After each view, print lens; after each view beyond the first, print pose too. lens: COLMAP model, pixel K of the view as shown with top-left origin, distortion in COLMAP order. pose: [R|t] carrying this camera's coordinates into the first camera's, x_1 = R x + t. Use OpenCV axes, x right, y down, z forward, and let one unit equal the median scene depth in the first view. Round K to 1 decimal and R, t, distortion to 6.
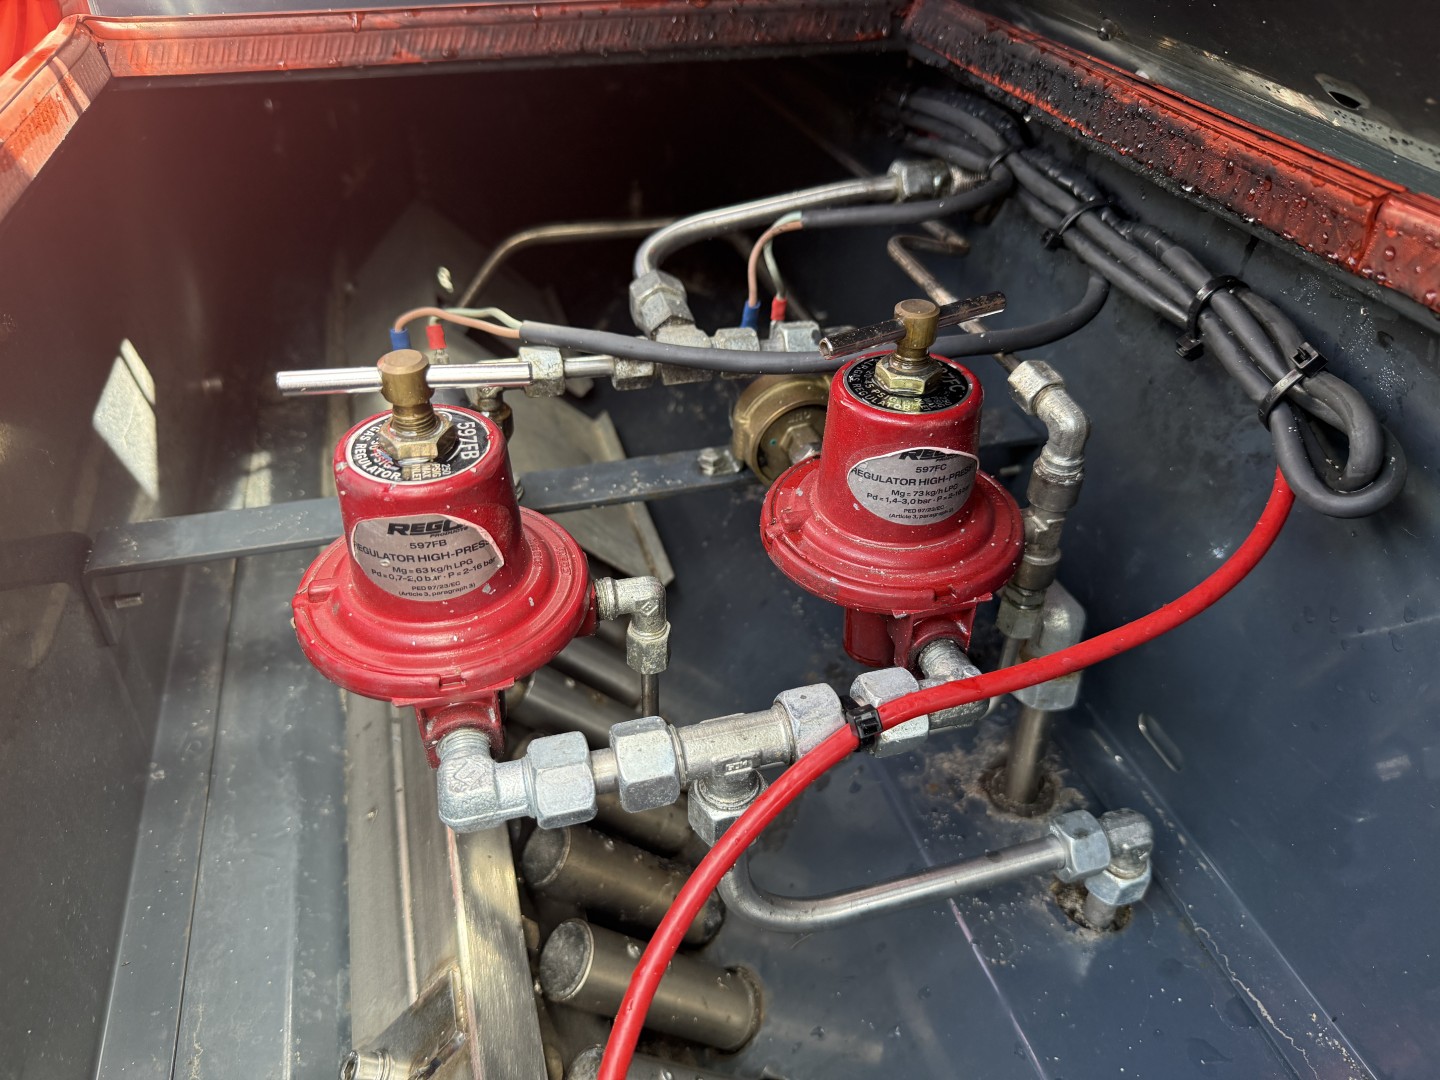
lens RADIAL K [[1035.7, 0, 716.5], [0, 1035.7, 545.8], [0, 0, 1]] dist [-0.010601, -0.004056]
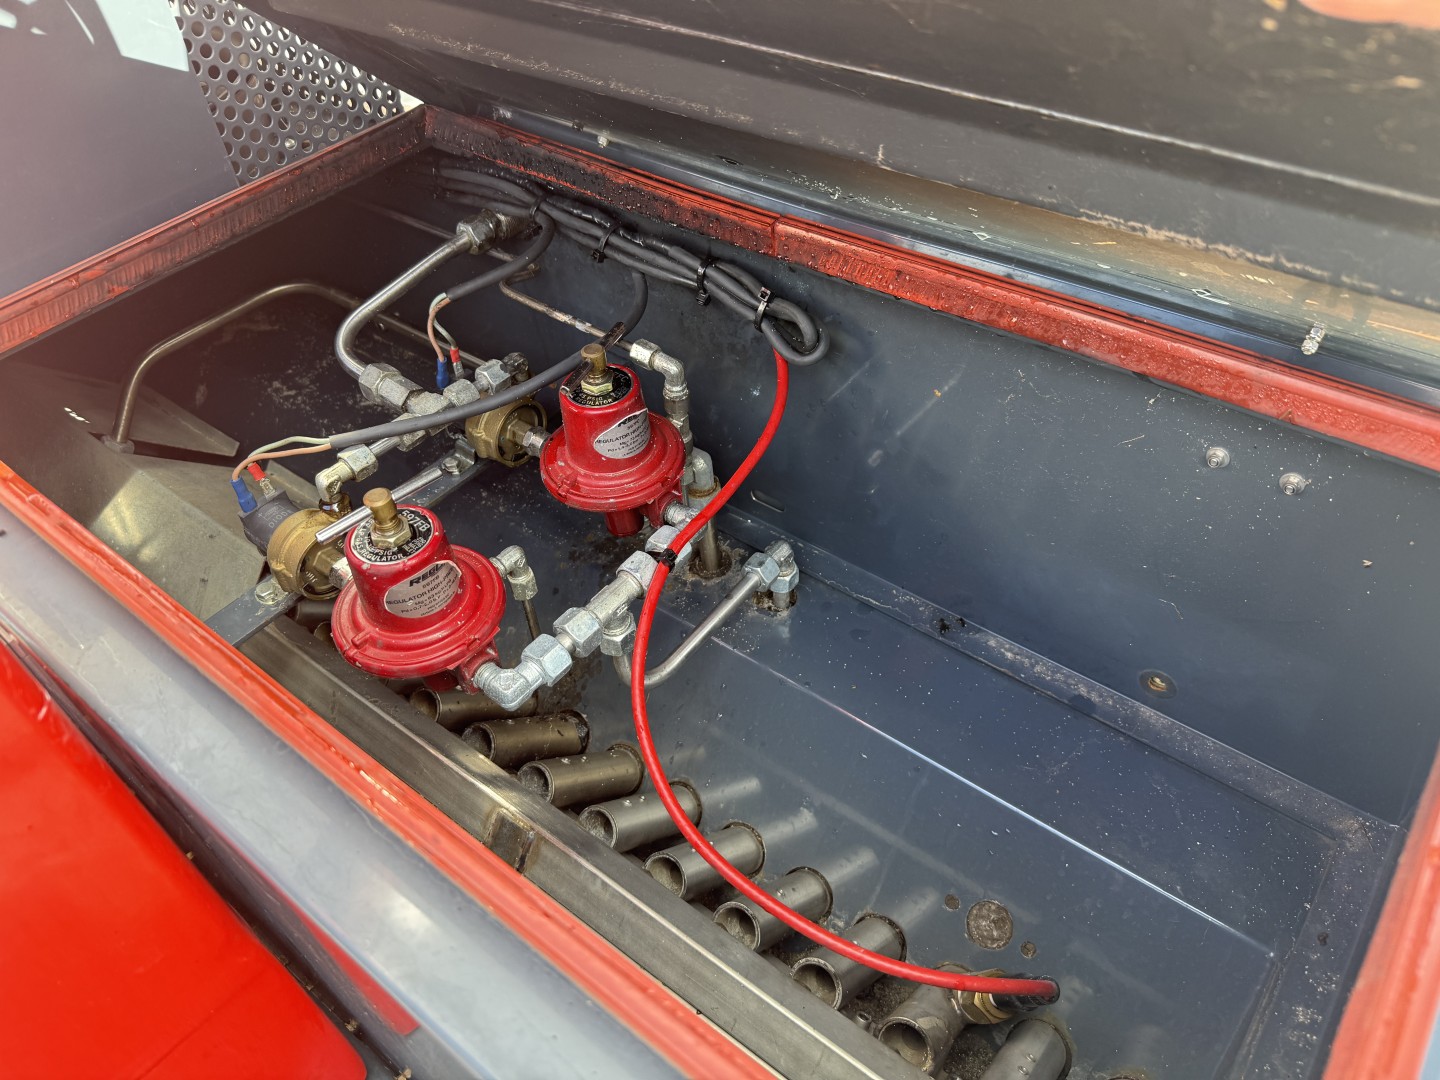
lens RADIAL K [[1019.5, 0, 704.4], [0, 1019.5, 537.8], [0, 0, 1]] dist [0.116593, -0.192719]
pose [[0.804801, -0.456226, 0.379676, -0.424621], [0.408519, 0.889823, 0.203291, -0.187615], [-0.430591, -0.008504, 0.902507, -0.642604]]
